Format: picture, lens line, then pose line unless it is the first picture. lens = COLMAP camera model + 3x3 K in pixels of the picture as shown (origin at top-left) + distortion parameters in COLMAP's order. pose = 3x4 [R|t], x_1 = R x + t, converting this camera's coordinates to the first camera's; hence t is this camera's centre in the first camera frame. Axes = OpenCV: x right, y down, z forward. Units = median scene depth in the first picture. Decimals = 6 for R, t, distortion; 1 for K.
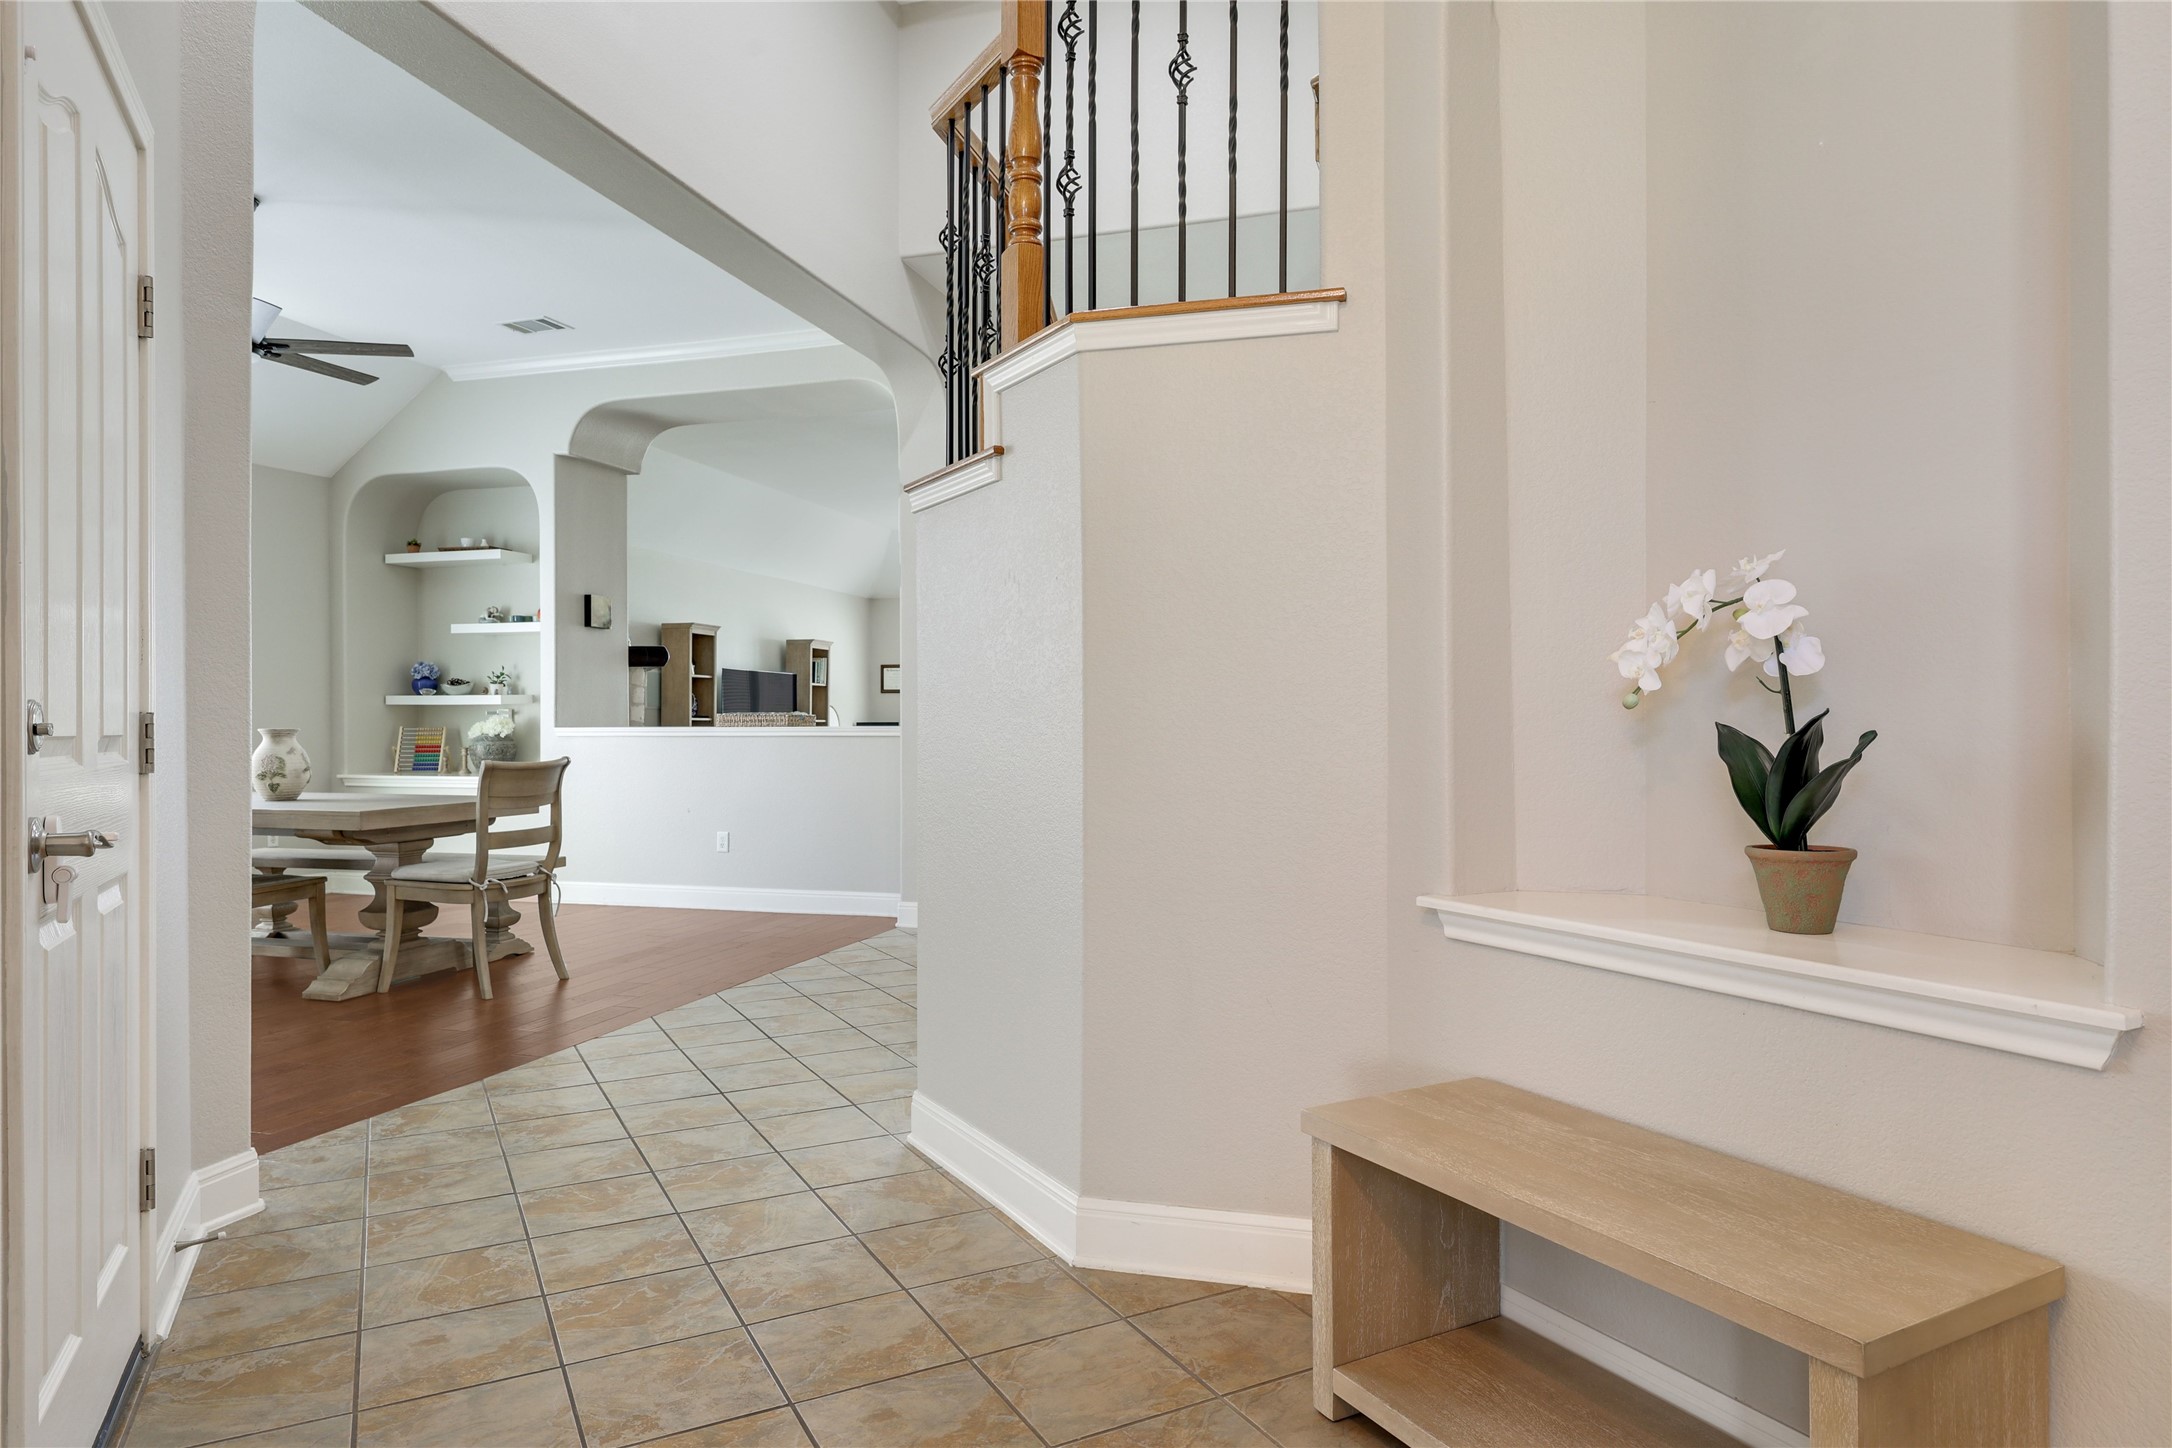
lens RADIAL K [[1266.6, 0, 1086.0], [0, 1266.6, 724.0], [0, 0, 1]] dist [-0.005027, -0.001397]
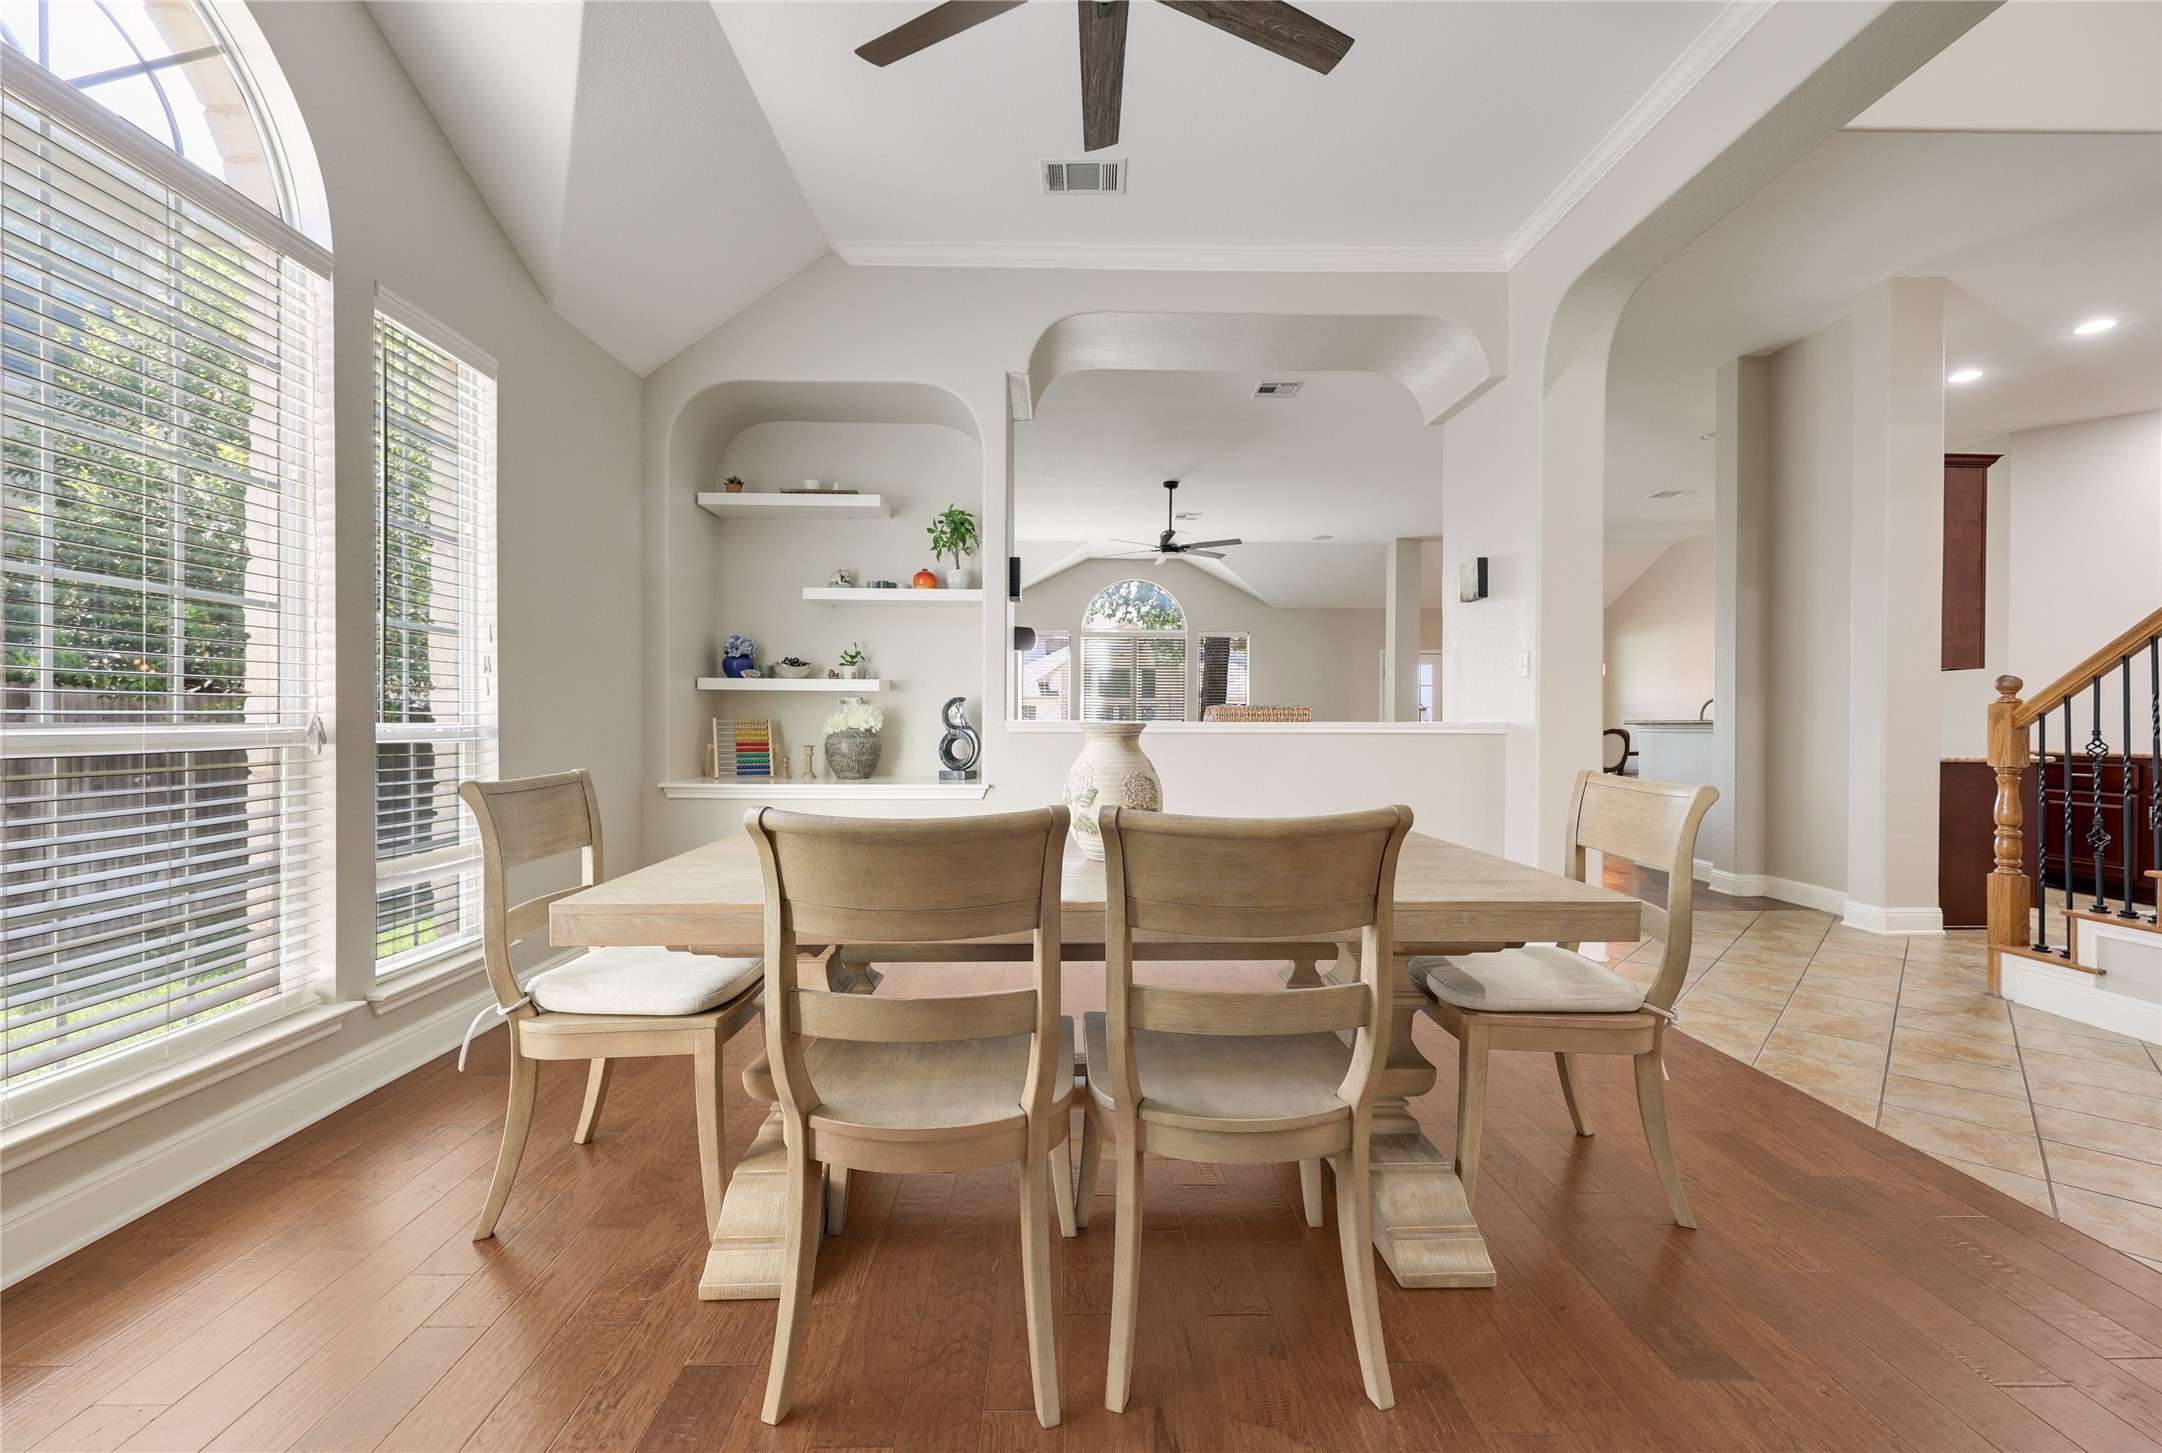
lens RADIAL K [[886.8, 0, 1044.2], [0, 886.8, 737.4], [0, 0, 1]] dist [-0.001840, -0.000180]
pose [[0.959944, 0.001774, 0.280188, -0.505172], [-0.006939, 0.999824, 0.017441, 0.002973], [-0.280108, -0.018687, 0.959787, 0.426871]]
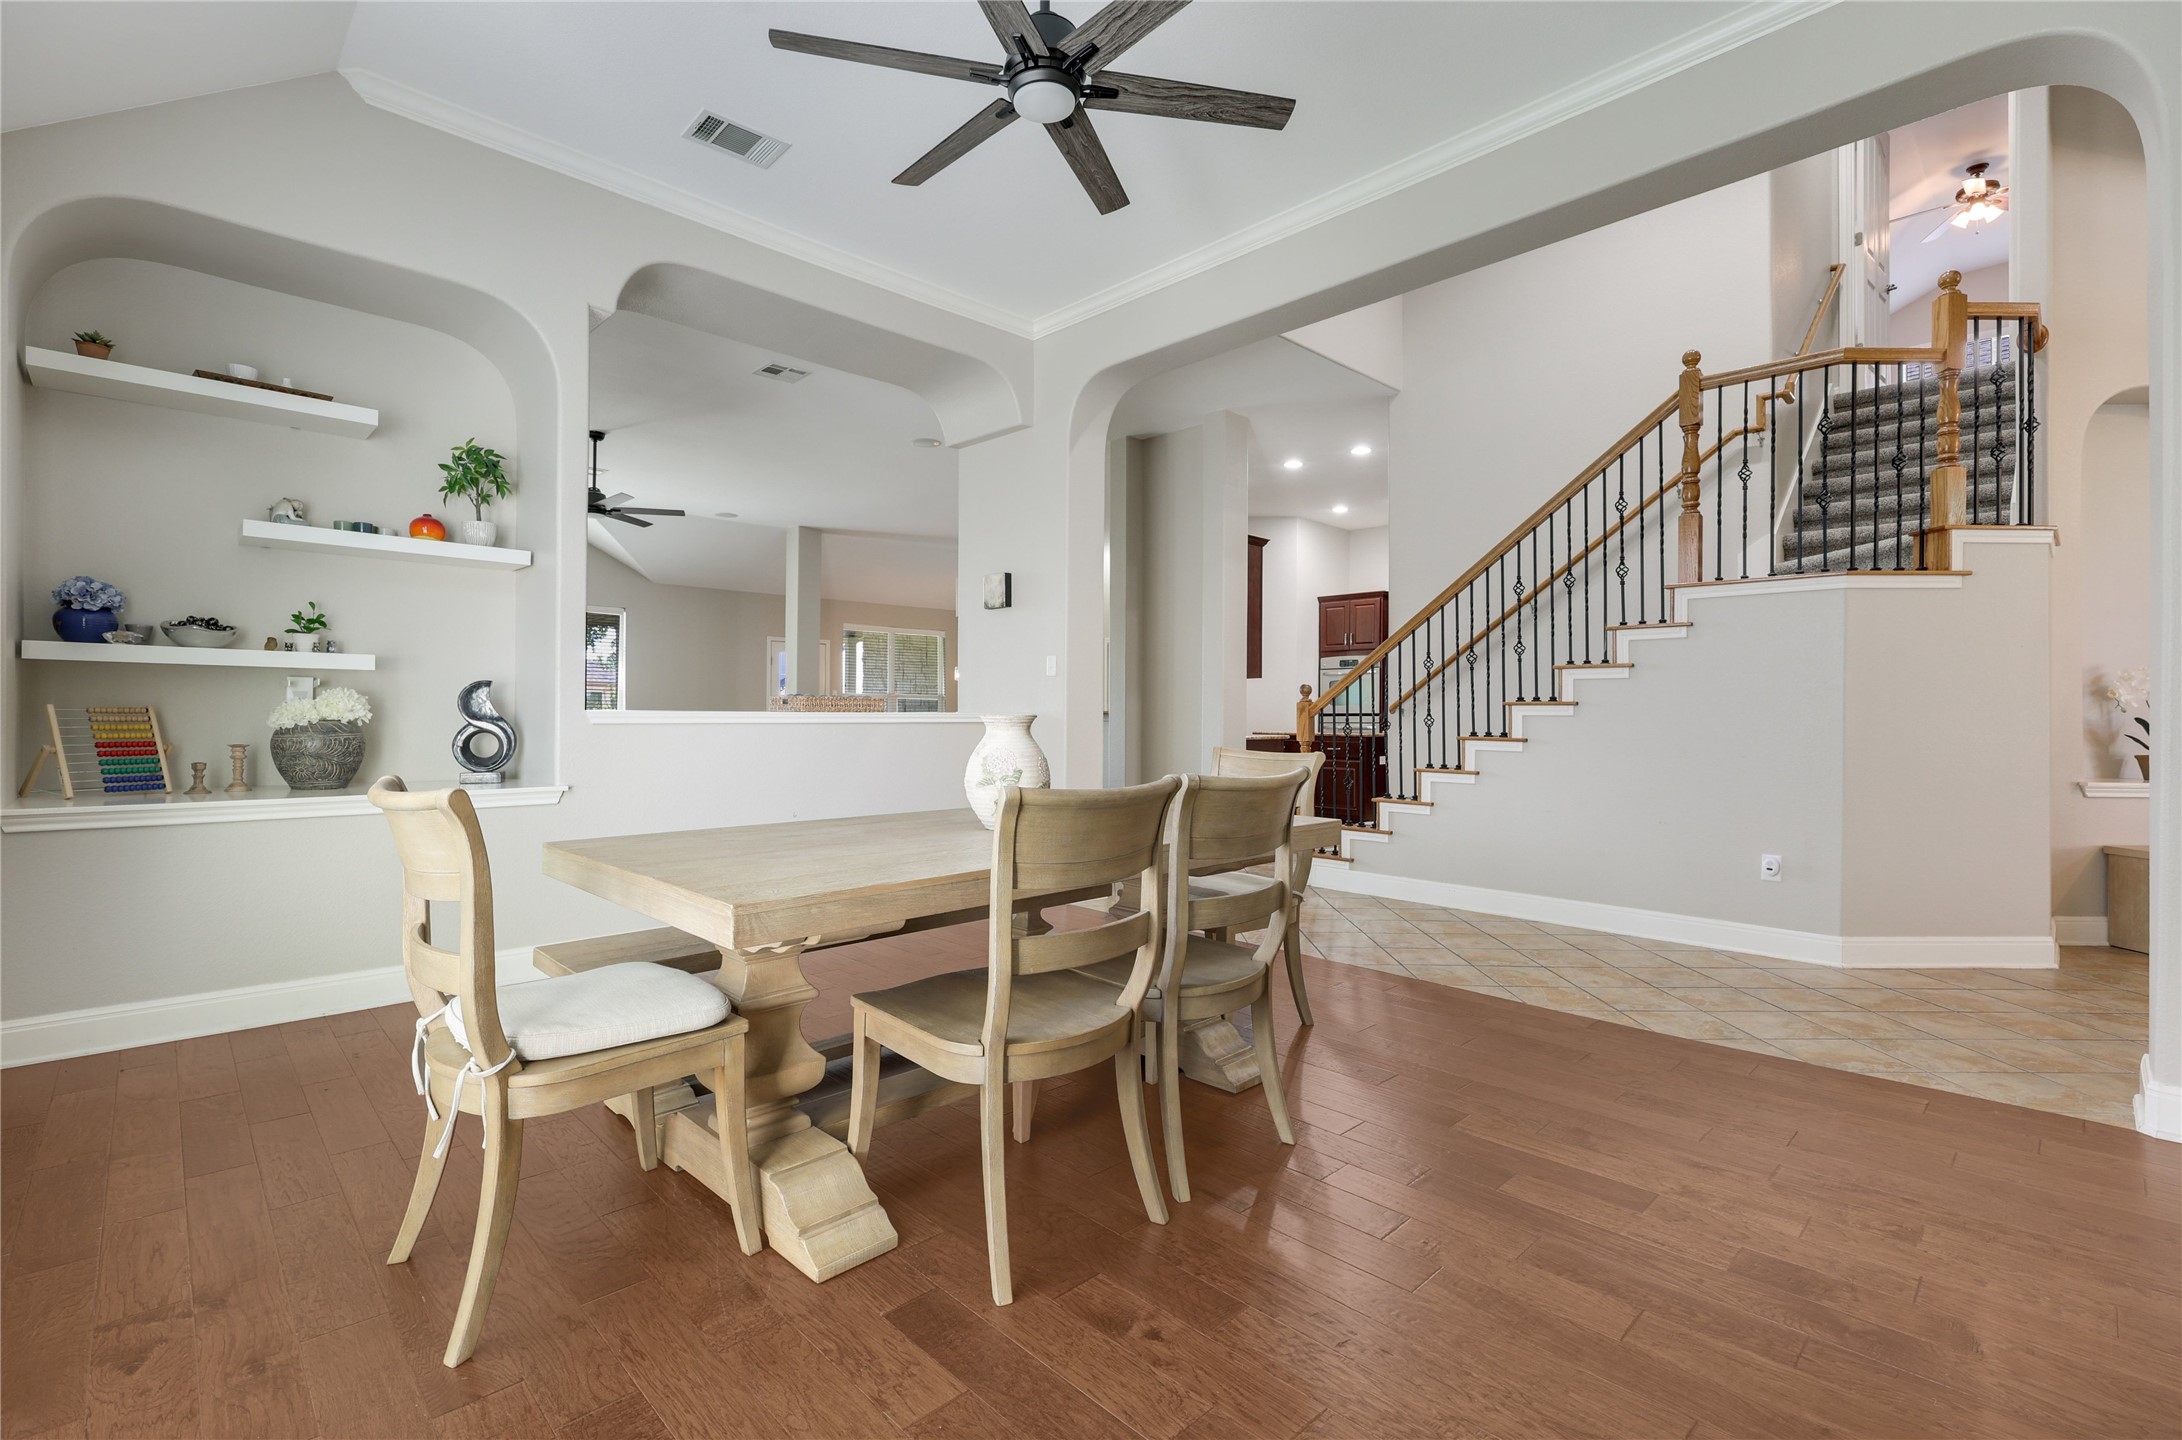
lens RADIAL K [[960.3, 0, 1091.0], [0, 960.3, 720.0], [0, 0, 1]] dist [-0.009591, 0.000272]
pose [[0.508185, 0.000896, 0.861247, -0.659848], [-0.007932, 0.999962, 0.003640, 0.003520], [-0.861211, -0.008682, 0.508173, 0.469398]]
